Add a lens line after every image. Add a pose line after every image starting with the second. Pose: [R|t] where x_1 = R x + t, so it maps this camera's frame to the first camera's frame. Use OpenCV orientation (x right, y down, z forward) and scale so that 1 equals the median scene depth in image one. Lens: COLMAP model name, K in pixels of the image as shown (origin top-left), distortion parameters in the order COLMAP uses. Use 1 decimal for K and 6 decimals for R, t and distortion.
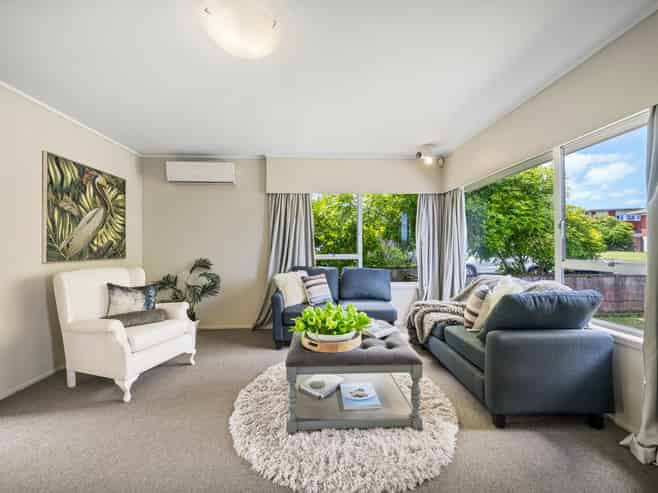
lens RADIAL K [[258.2, 0, 329.0], [0, 258.2, 246.5], [0, 0, 1]] dist [-0.003330, -0.000673]
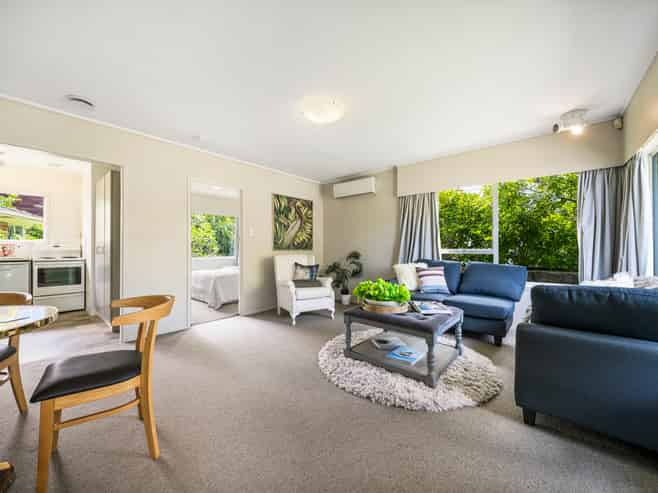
lens RADIAL K [[258.2, 0, 329.0], [0, 258.2, 246.5], [0, 0, 1]] dist [-0.003330, -0.000673]
pose [[0.724998, 0.000353, -0.688751, 0.459165], [0.000297, 1.000000, 0.000825, 0.027059], [0.688751, -0.000803, 0.724997, -0.112243]]
